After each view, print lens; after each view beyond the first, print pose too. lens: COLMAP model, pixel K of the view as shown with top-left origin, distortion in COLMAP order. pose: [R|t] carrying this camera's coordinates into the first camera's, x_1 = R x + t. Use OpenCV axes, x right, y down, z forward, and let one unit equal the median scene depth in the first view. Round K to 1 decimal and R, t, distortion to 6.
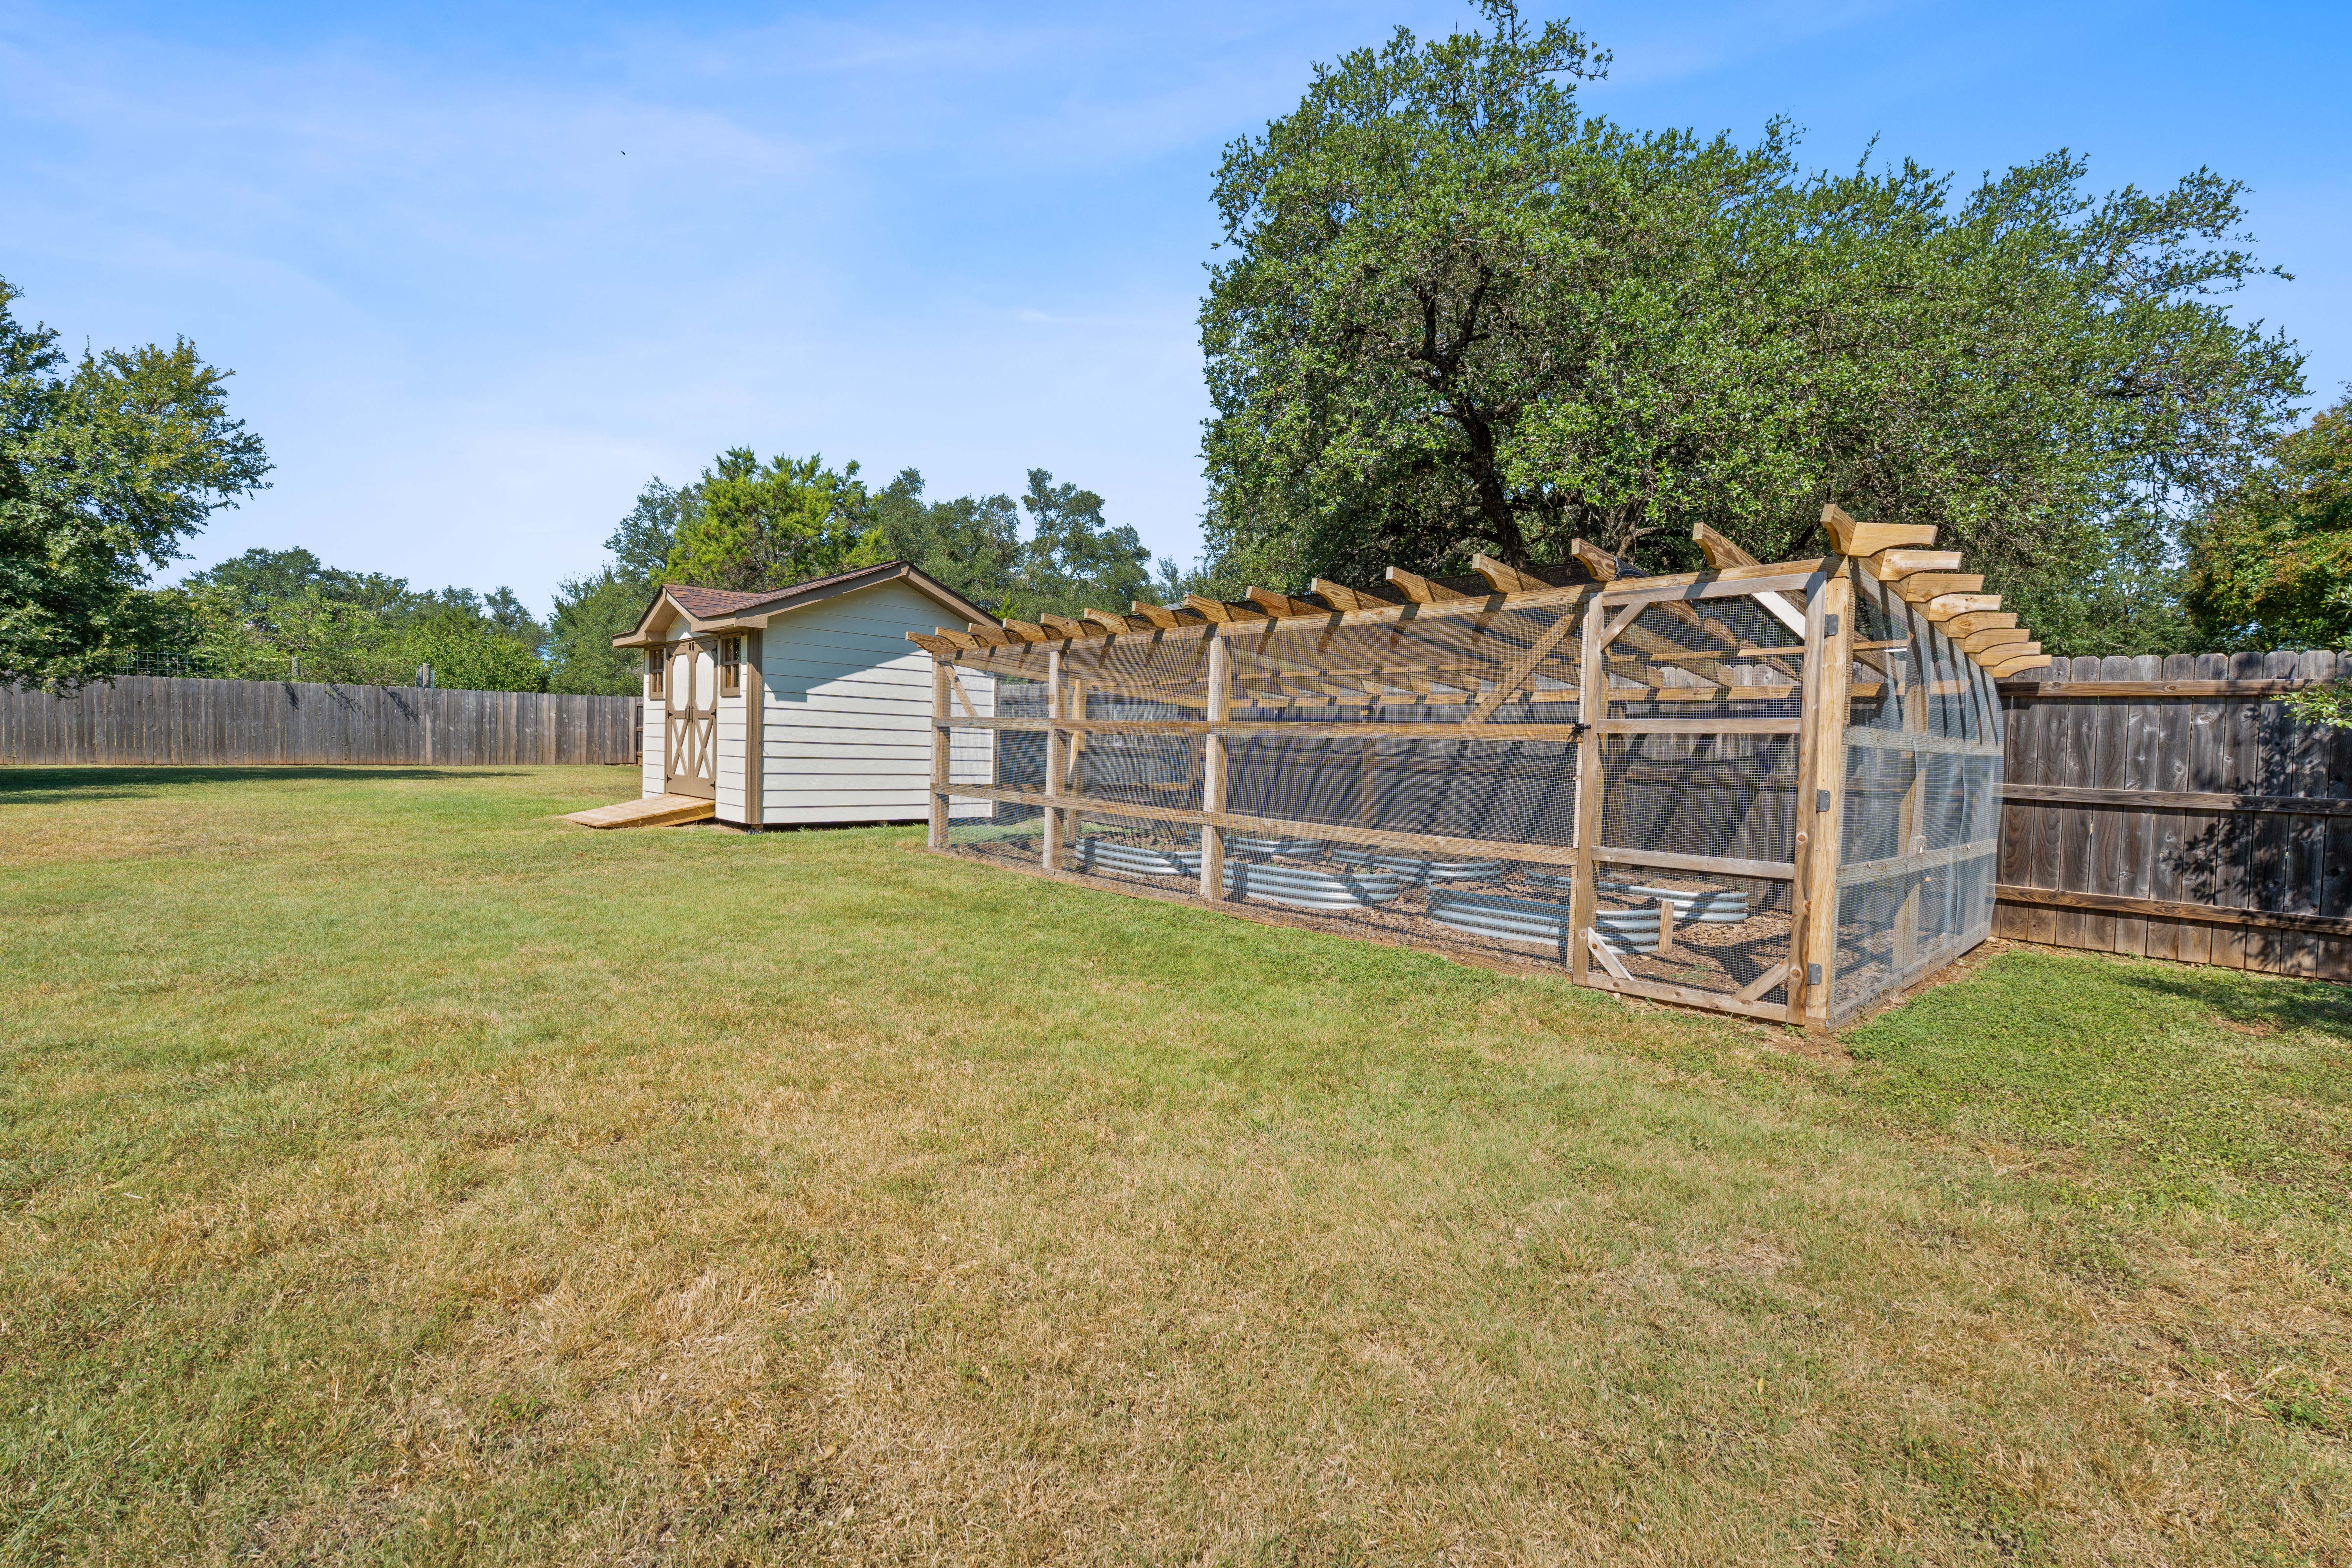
lens RADIAL K [[1043.7, 0, 1178.8], [0, 1043.7, 752.8], [0, 0, 1]] dist [-0.004063, 0.000097]
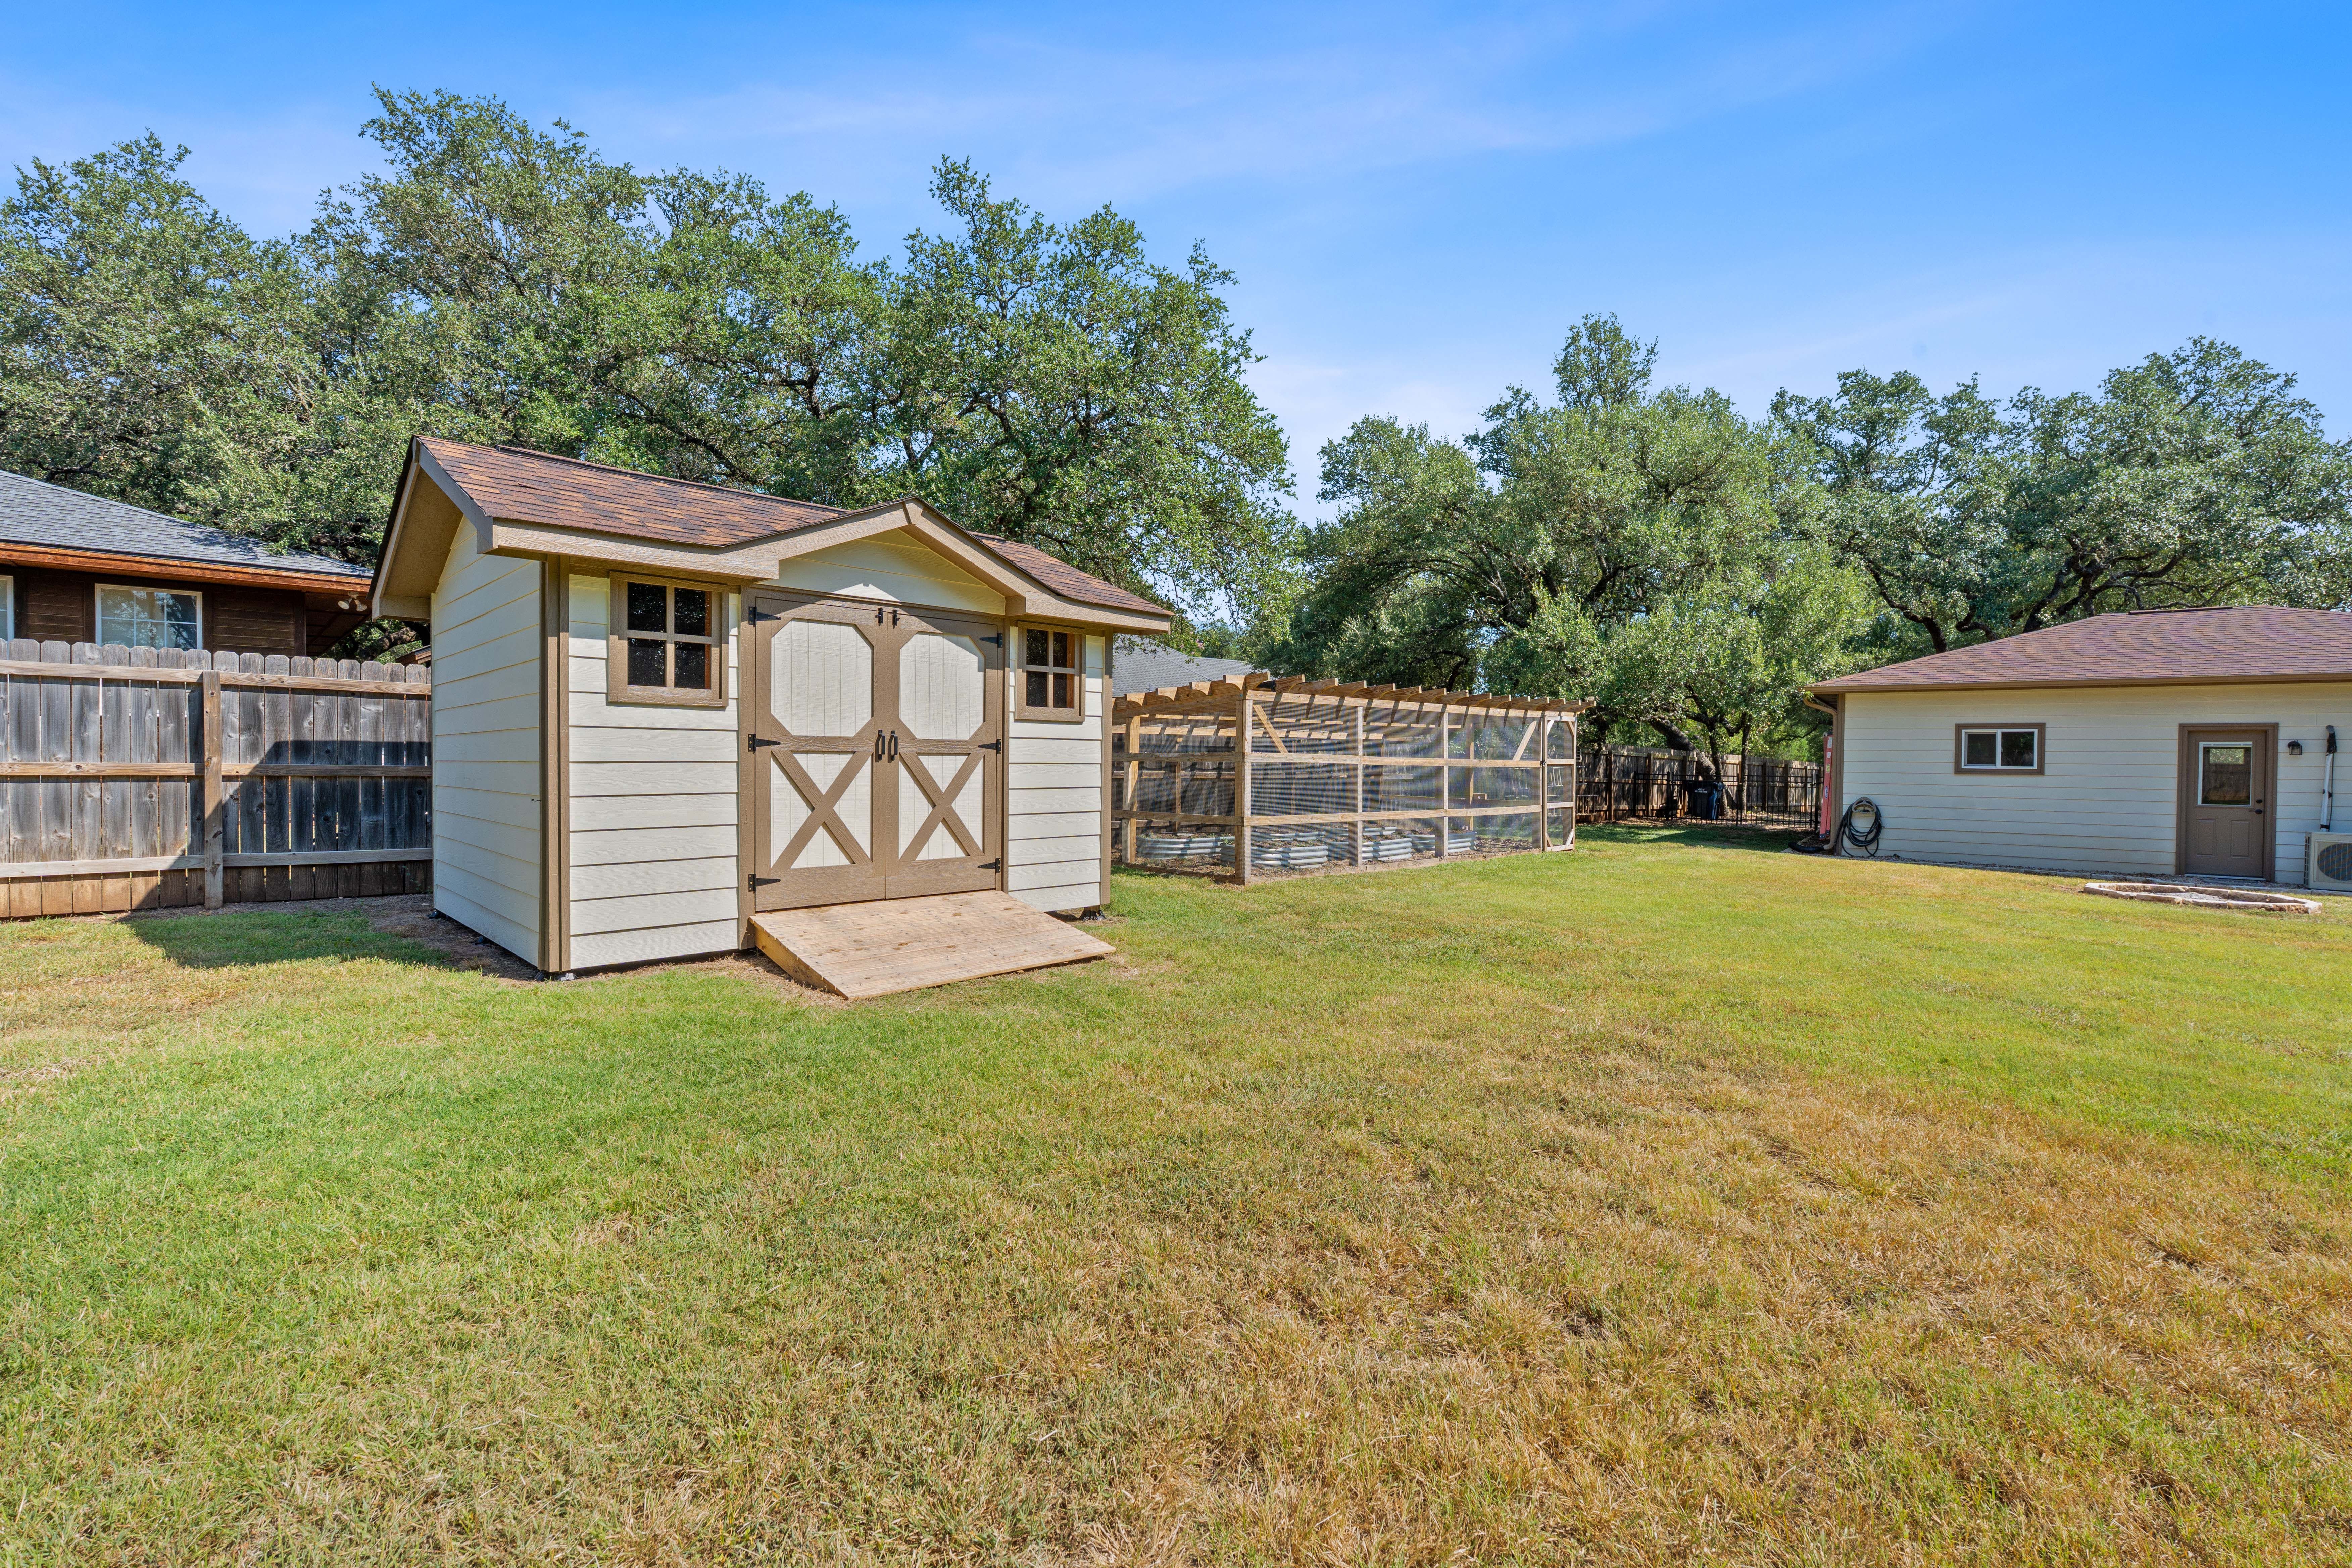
lens RADIAL K [[1043.7, 0, 1178.8], [0, 1043.7, 752.8], [0, 0, 1]] dist [-0.004063, 0.000097]
pose [[-0.036389, -0.006035, 0.999319, -1.073816], [0.018860, 0.999800, 0.006725, -0.036430], [-0.999160, 0.019092, -0.036268, 0.922366]]
